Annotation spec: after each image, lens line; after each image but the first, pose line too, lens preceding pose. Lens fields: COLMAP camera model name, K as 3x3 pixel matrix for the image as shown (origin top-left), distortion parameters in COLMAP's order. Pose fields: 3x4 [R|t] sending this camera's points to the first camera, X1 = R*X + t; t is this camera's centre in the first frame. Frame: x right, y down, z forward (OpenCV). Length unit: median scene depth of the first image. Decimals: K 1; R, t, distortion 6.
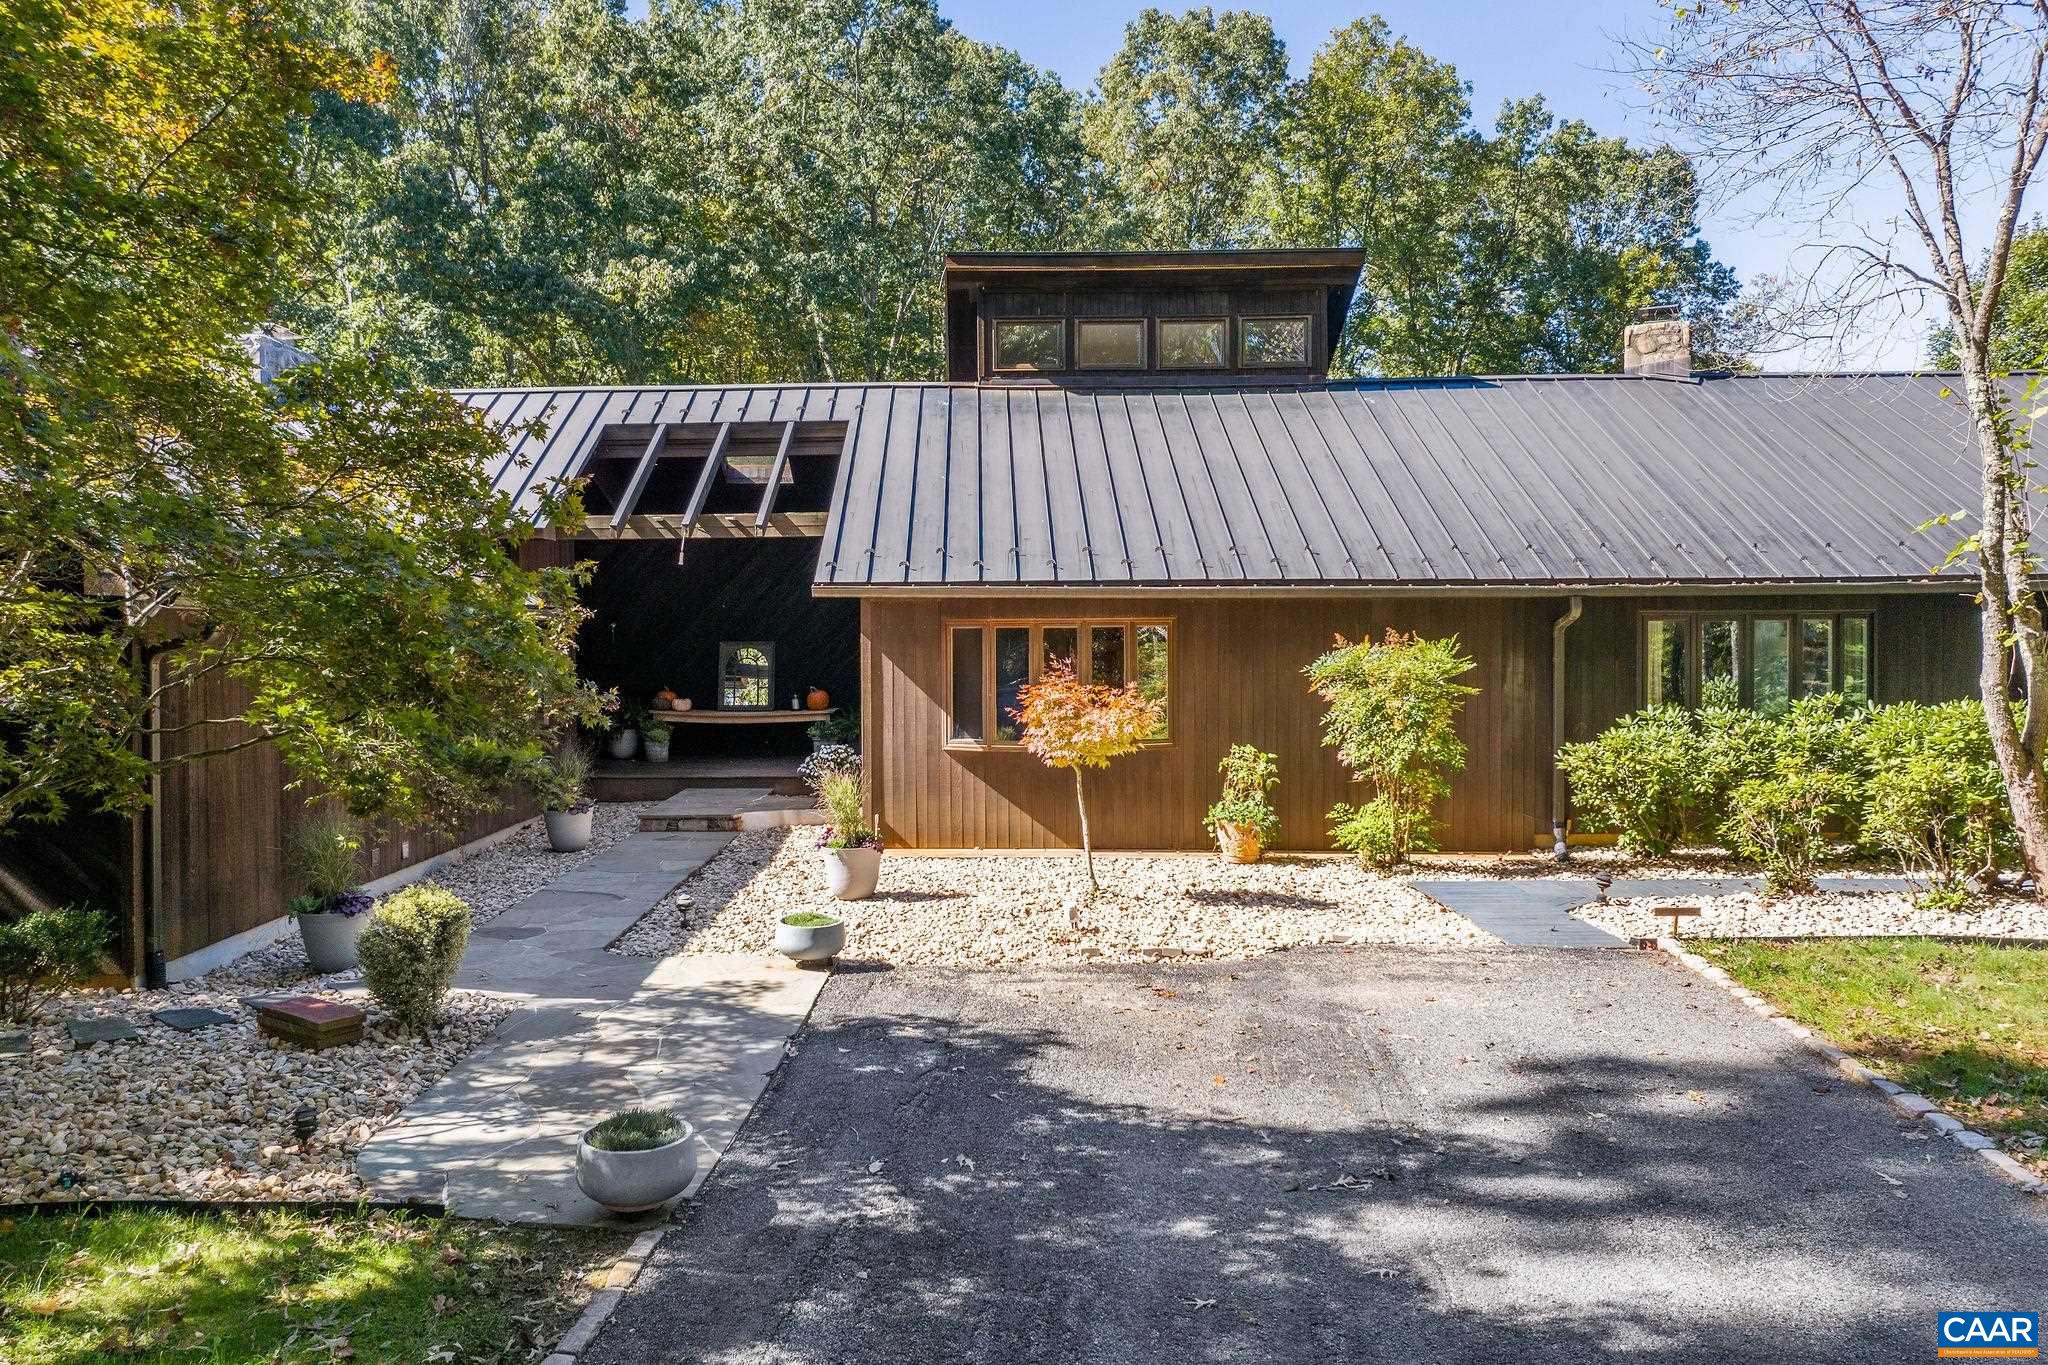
lens RADIAL K [[1483.9, 0, 1026.0], [0, 1483.9, 627.6], [0, 0, 1]] dist [-0.009152, -0.006845]
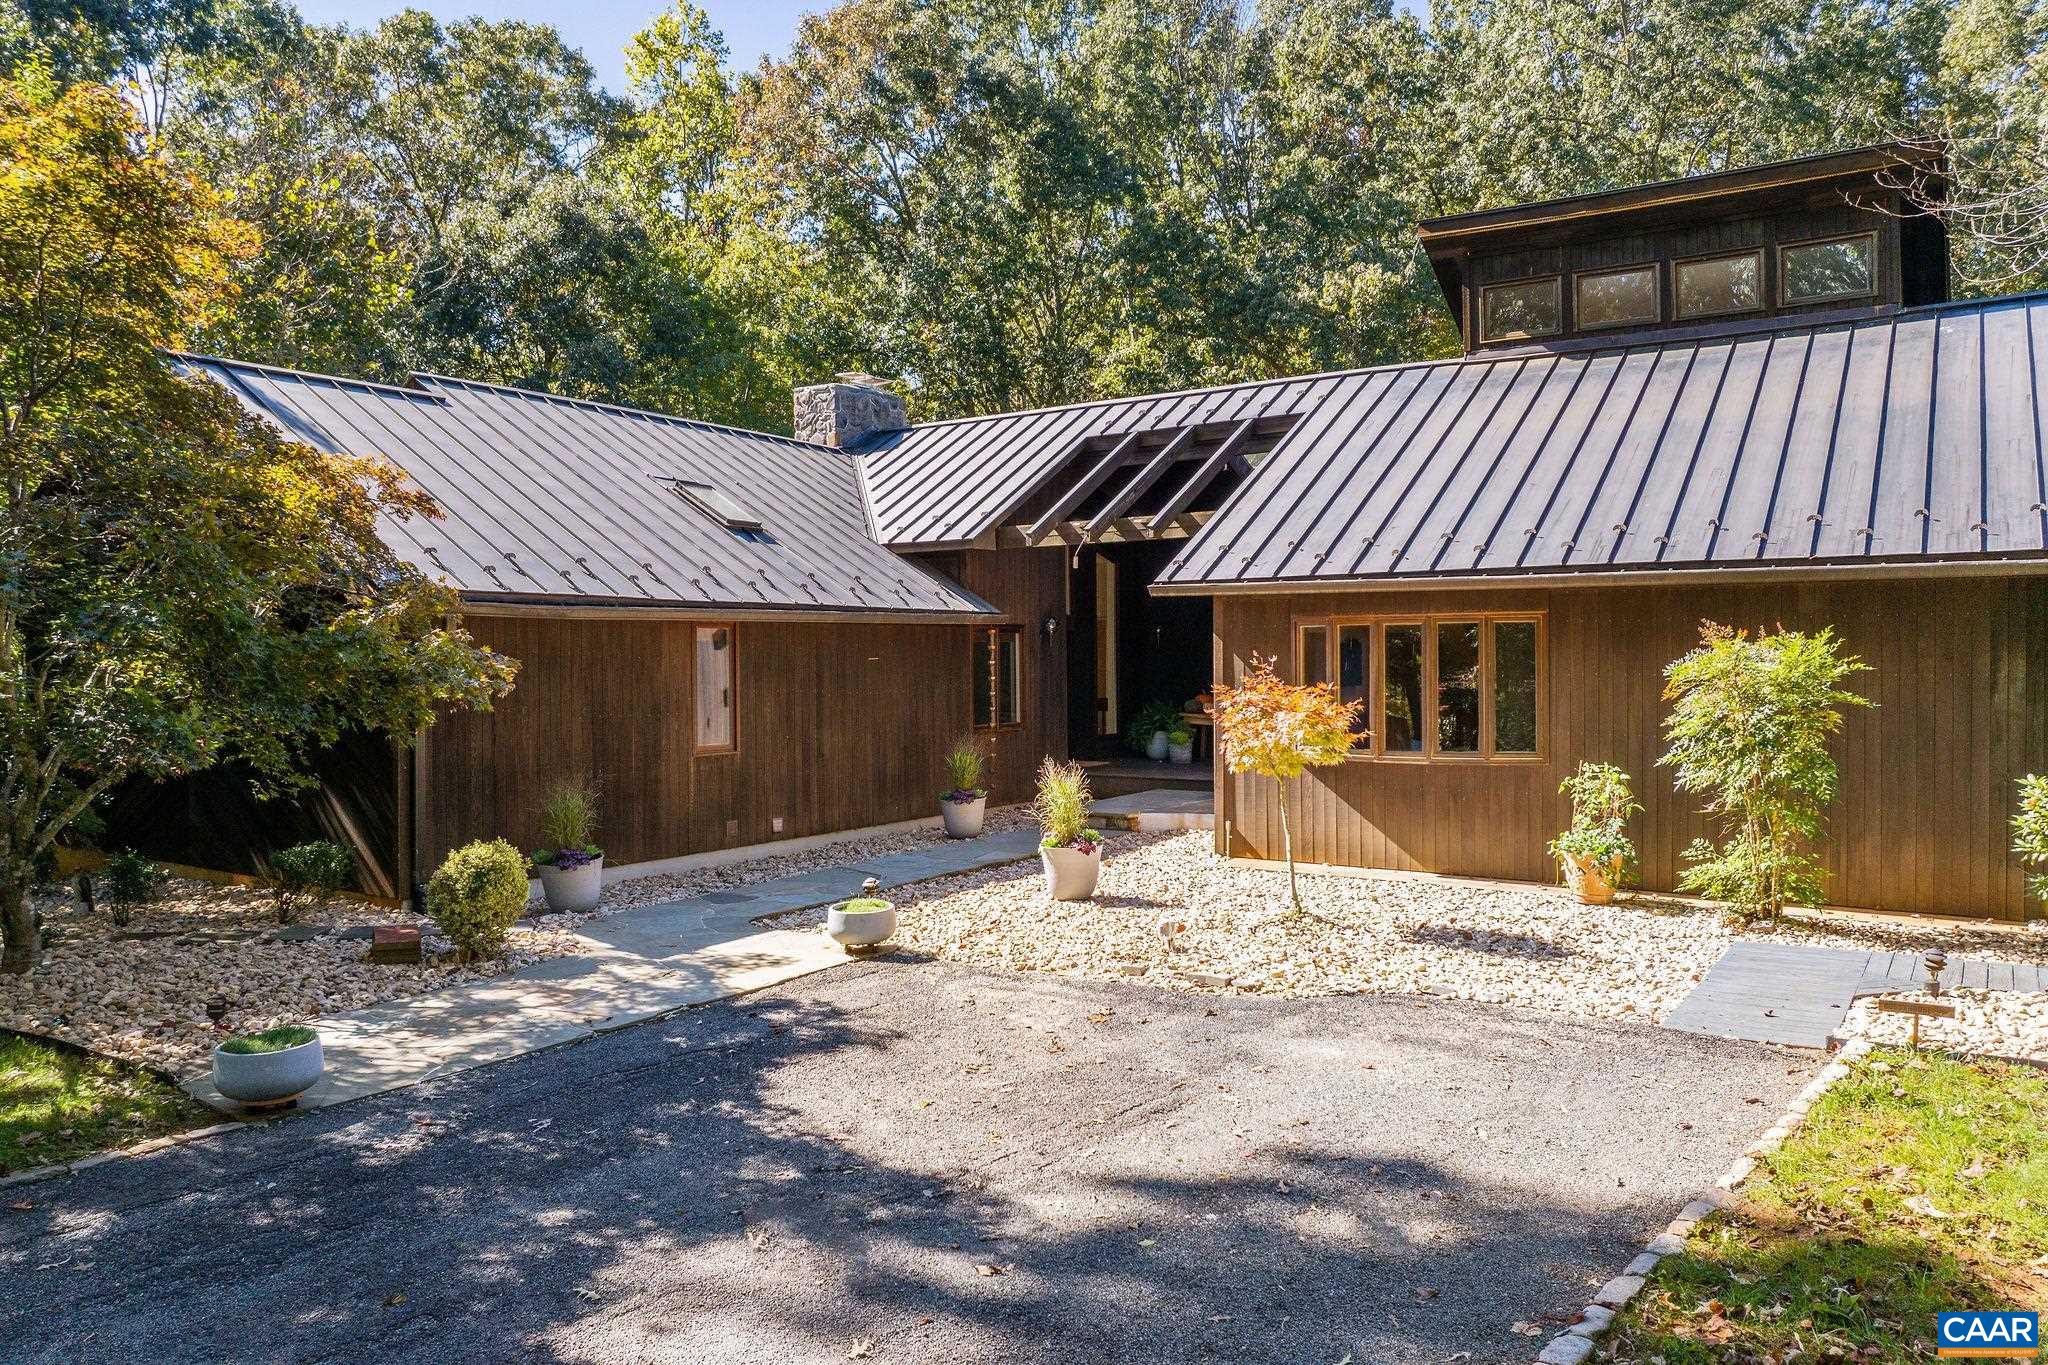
lens RADIAL K [[1491.6, 0, 1026.5], [0, 1491.6, 653.3], [0, 0, 1]] dist [-0.034795, -0.001302]
pose [[0.841369, -0.002045, -0.540457, 0.334394], [0.007304, 0.999945, 0.007587, 0.009502], [0.540411, -0.010331, 0.841338, 0.127822]]
